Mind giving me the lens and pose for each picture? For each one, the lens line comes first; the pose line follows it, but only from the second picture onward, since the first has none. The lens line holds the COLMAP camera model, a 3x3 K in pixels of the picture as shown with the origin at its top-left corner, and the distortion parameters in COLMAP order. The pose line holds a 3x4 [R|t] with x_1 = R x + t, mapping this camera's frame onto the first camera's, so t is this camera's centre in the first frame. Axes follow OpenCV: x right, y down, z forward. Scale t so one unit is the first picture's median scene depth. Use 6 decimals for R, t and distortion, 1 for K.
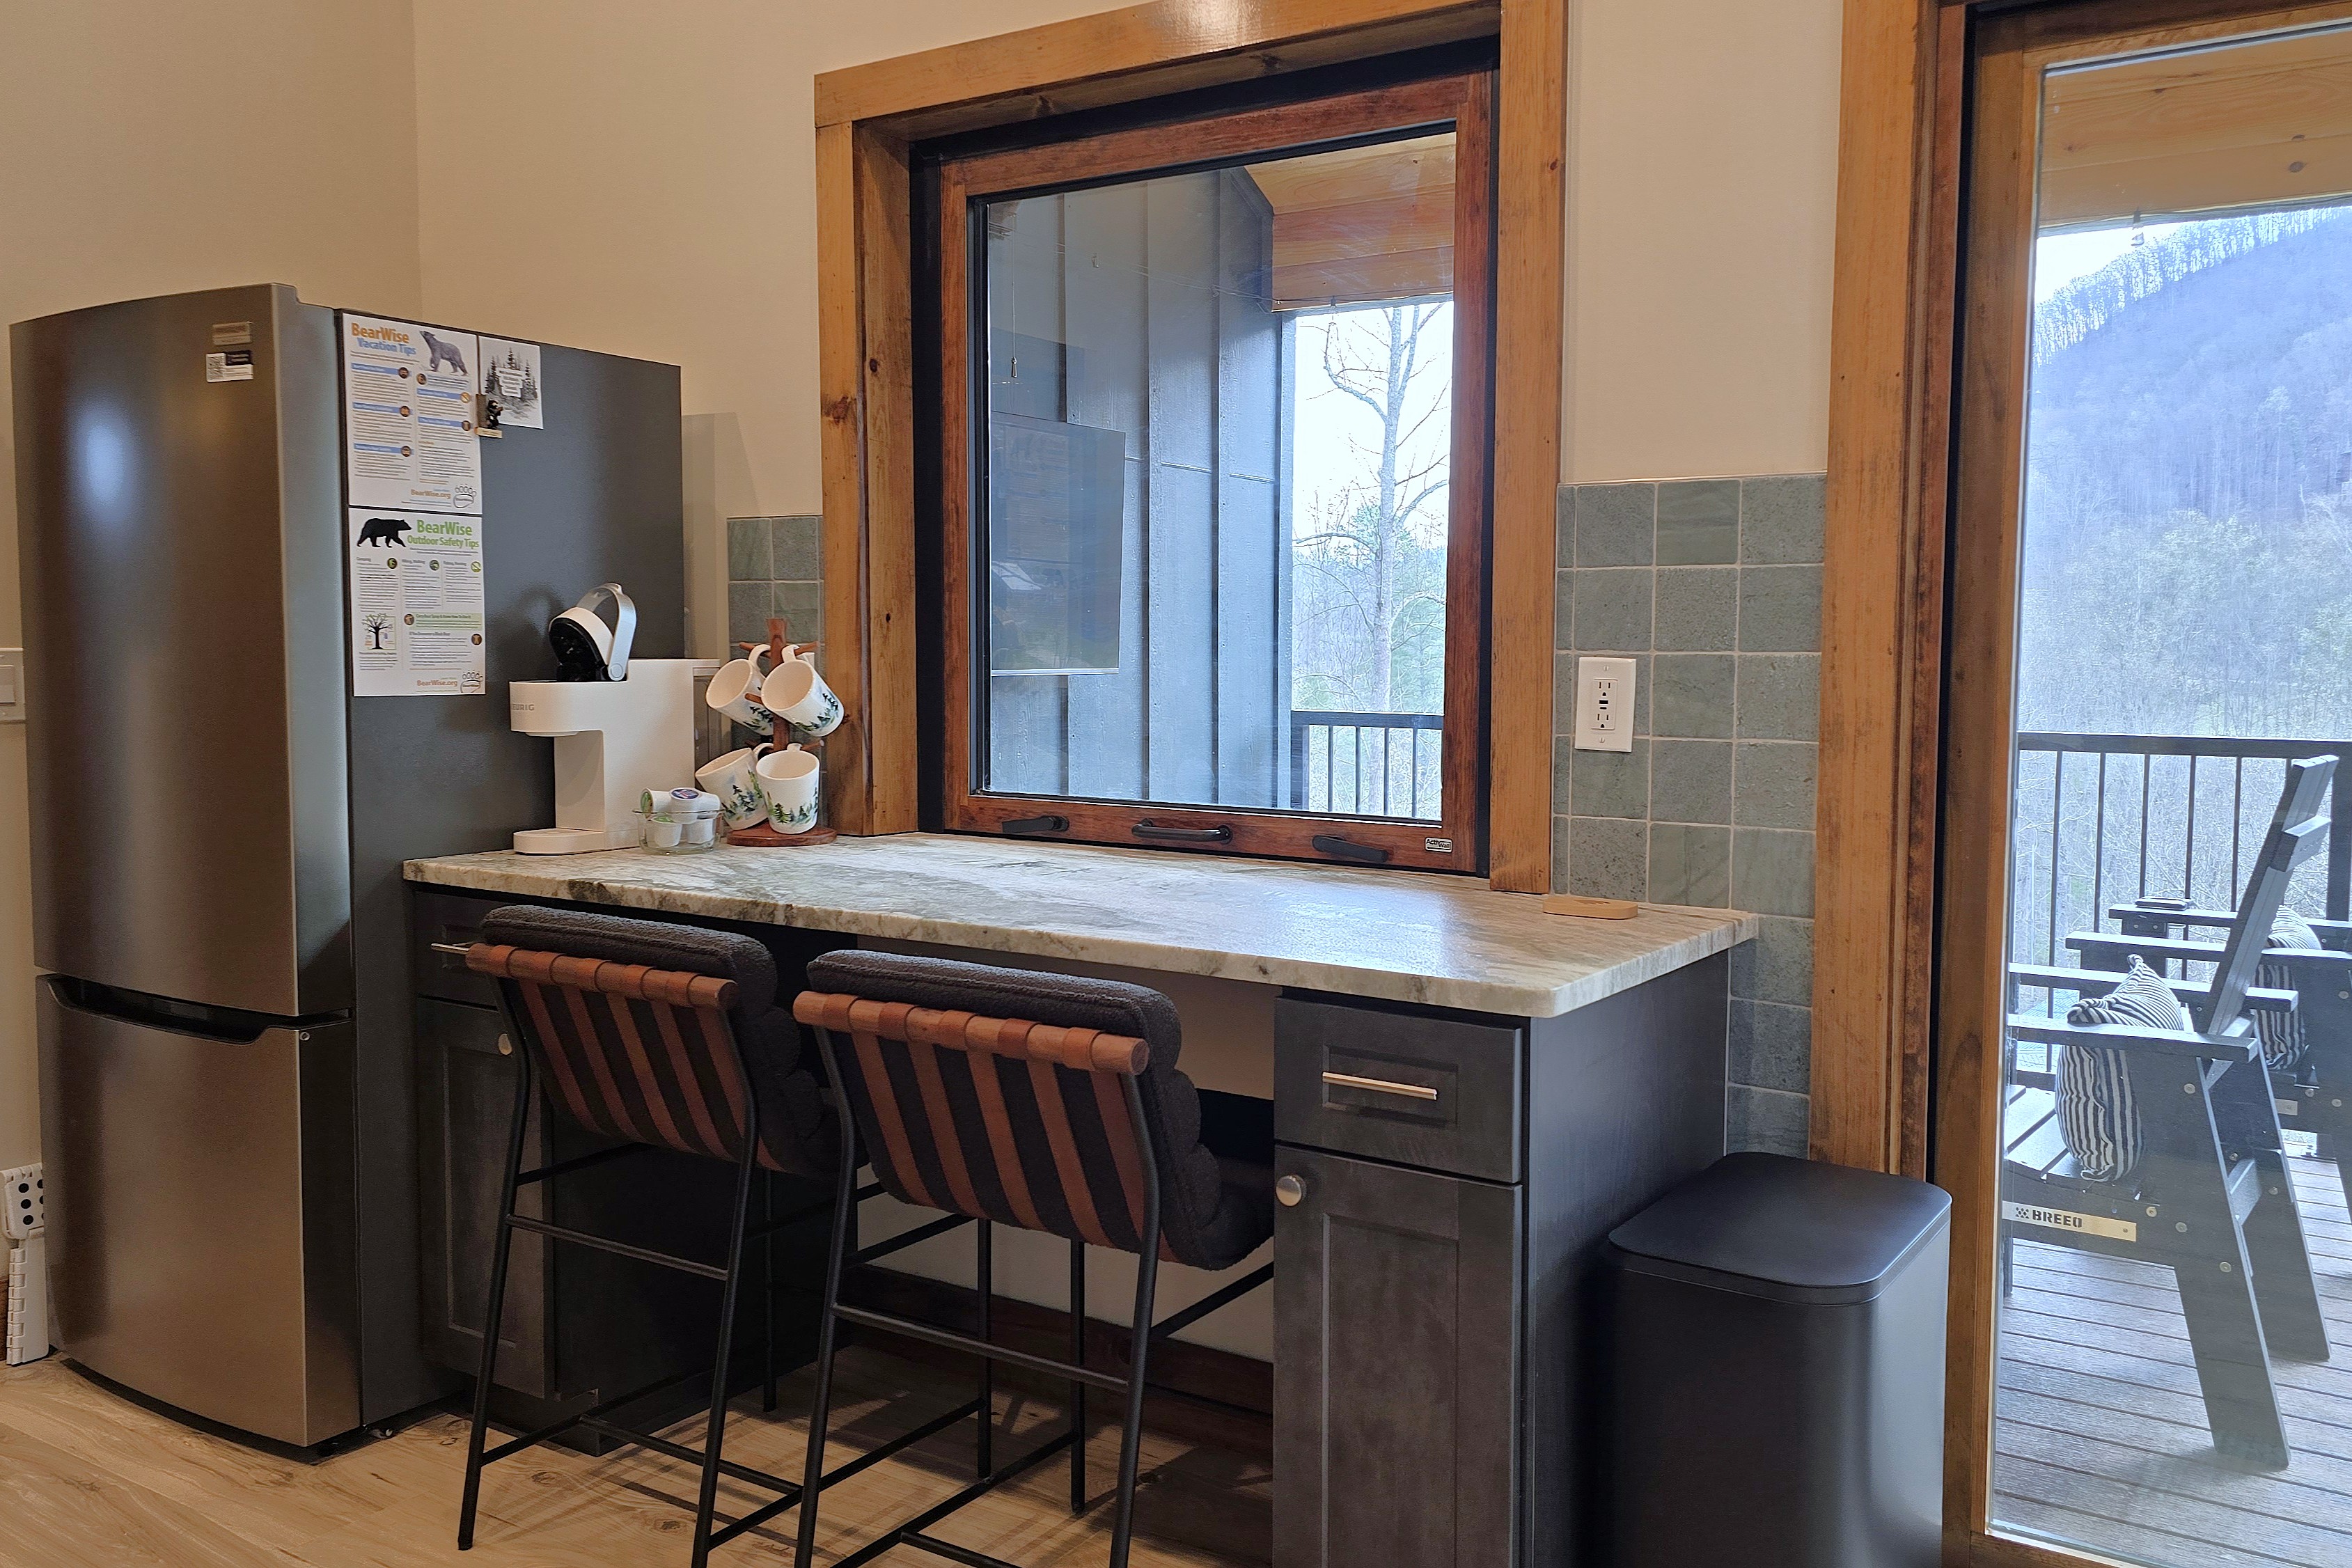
lens RADIAL K [[1824.7, 0, 1219.9], [0, 1824.7, 788.1], [0, 0, 1]] dist [0.081631, -0.081068]
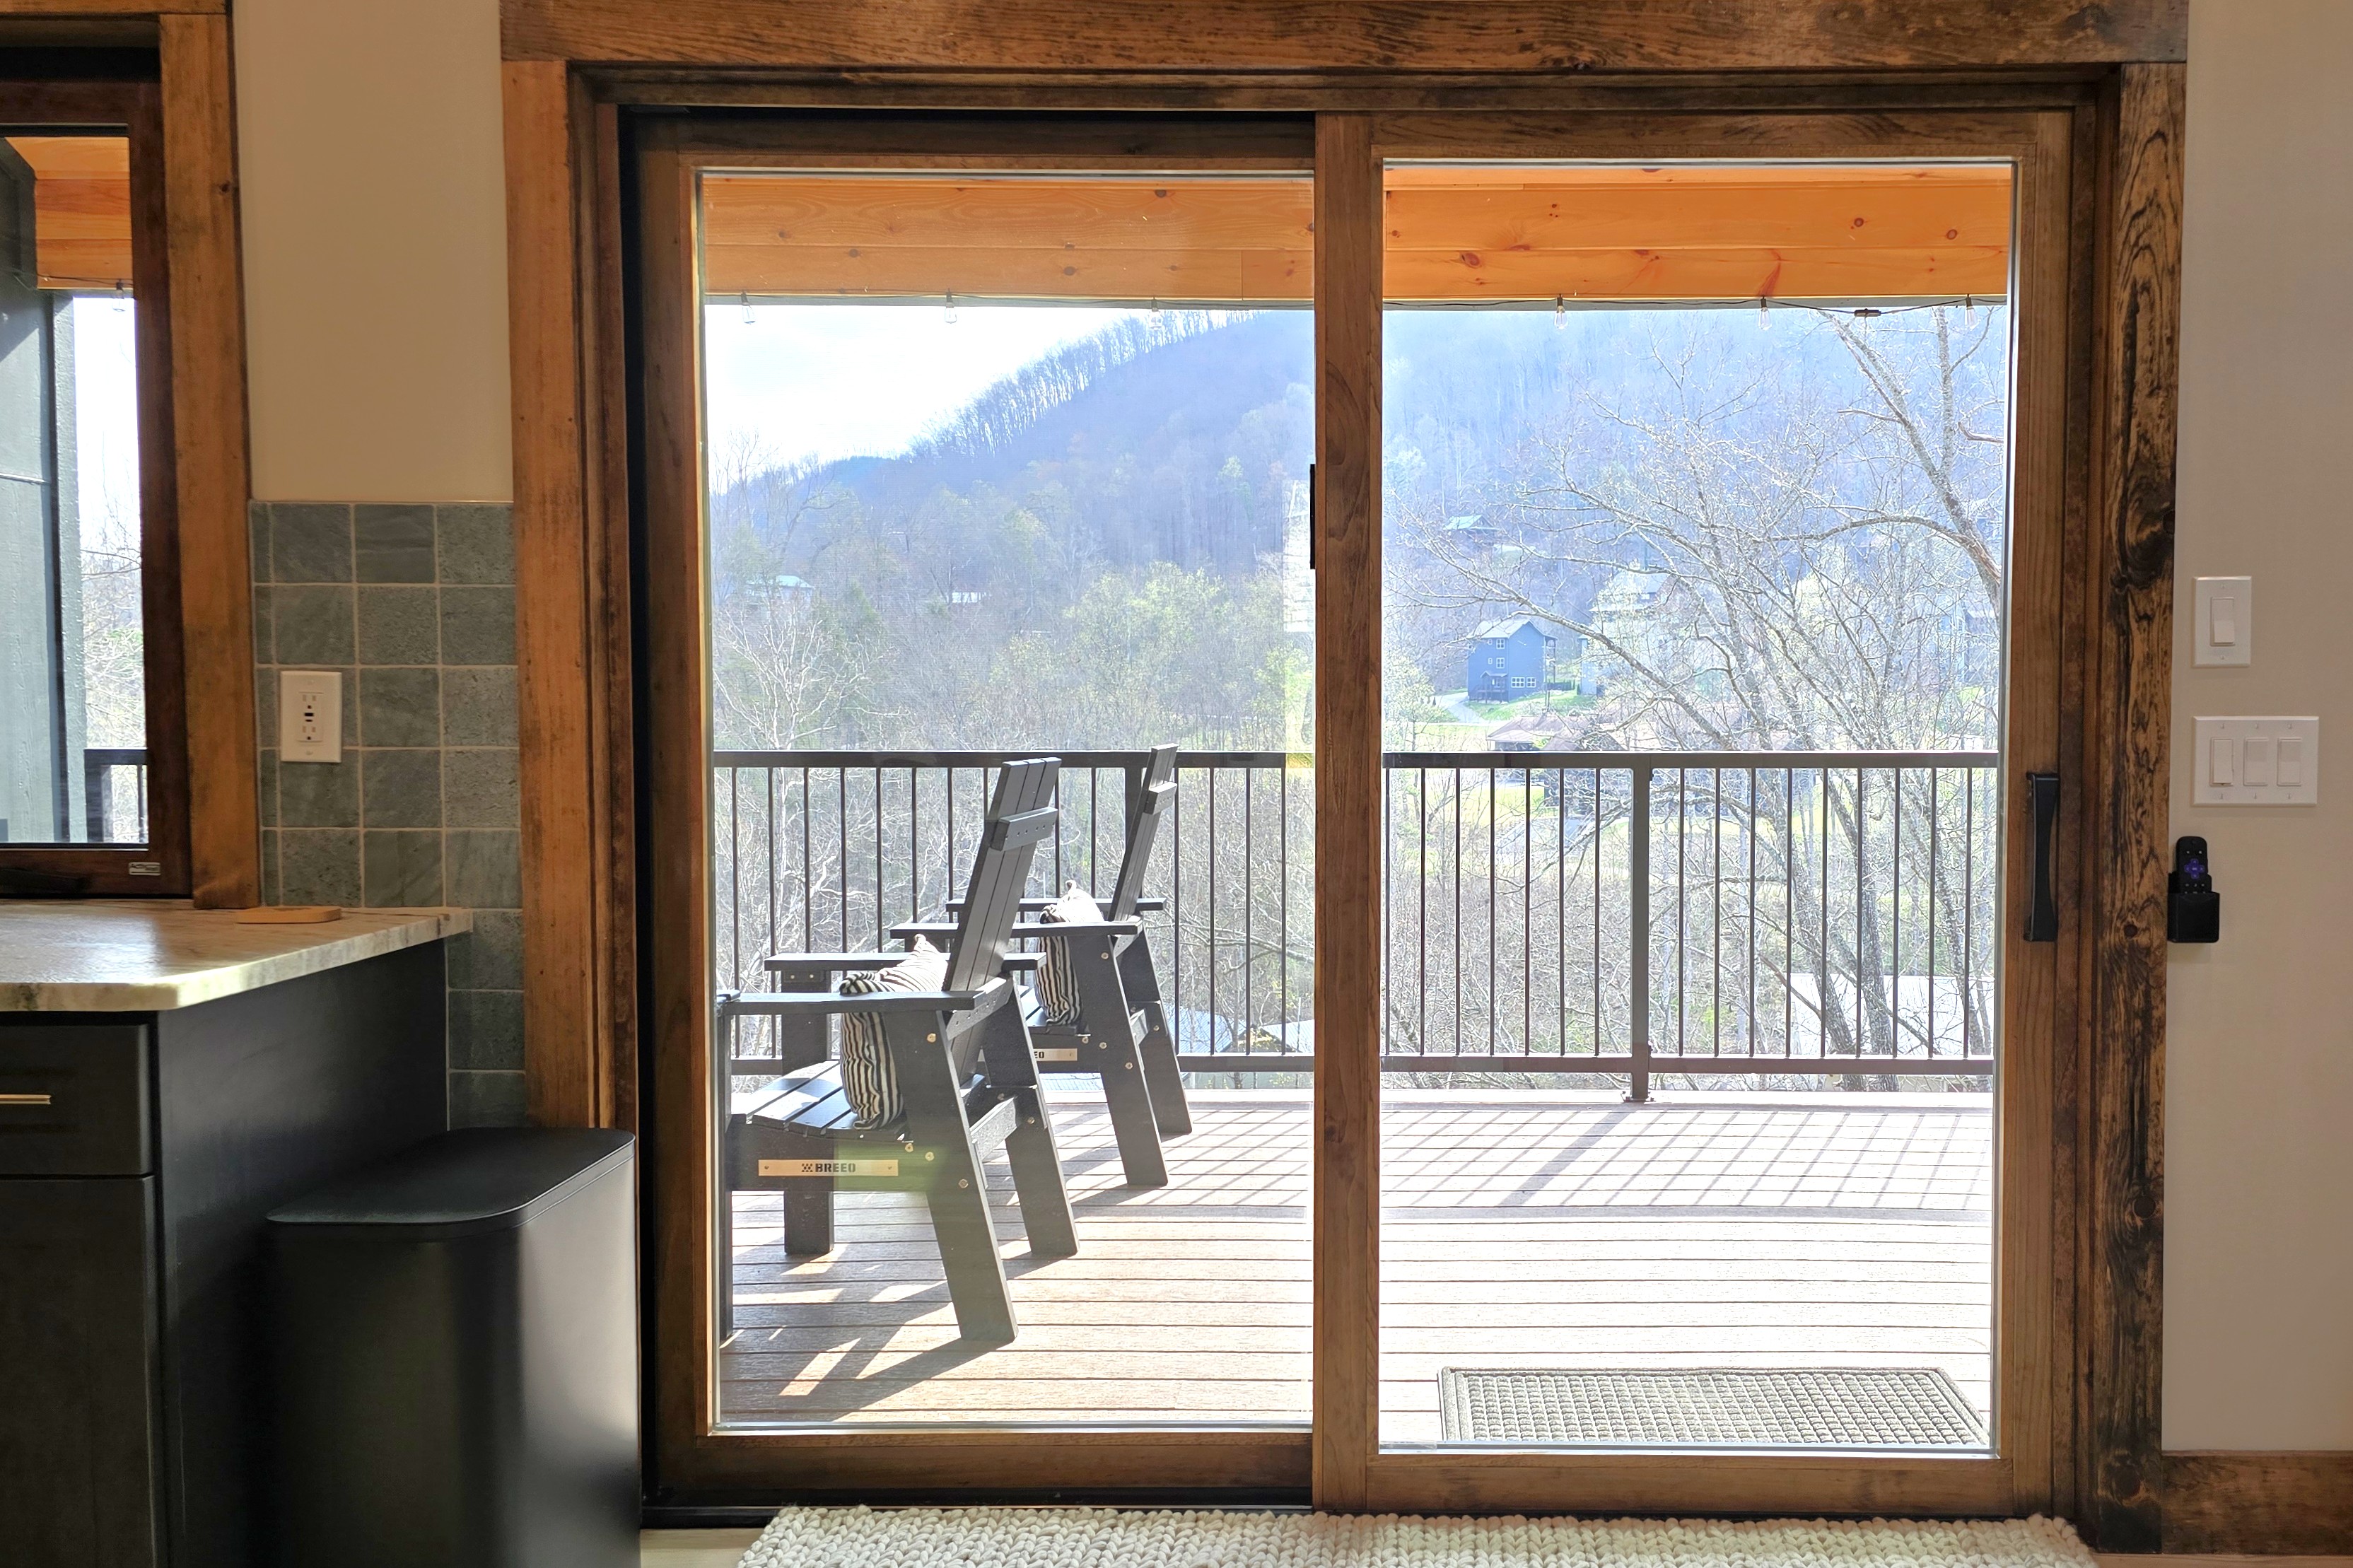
lens RADIAL K [[1891.4, 0, 1359.3], [0, 1891.4, 784.9], [0, 0, 1]] dist [0.086056, -0.093526]
pose [[0.837818, -0.034517, 0.544858, 0.117754], [0.048213, 0.998778, -0.010862, 0.032941], [-0.543817, 0.035370, 0.838458, -0.222756]]
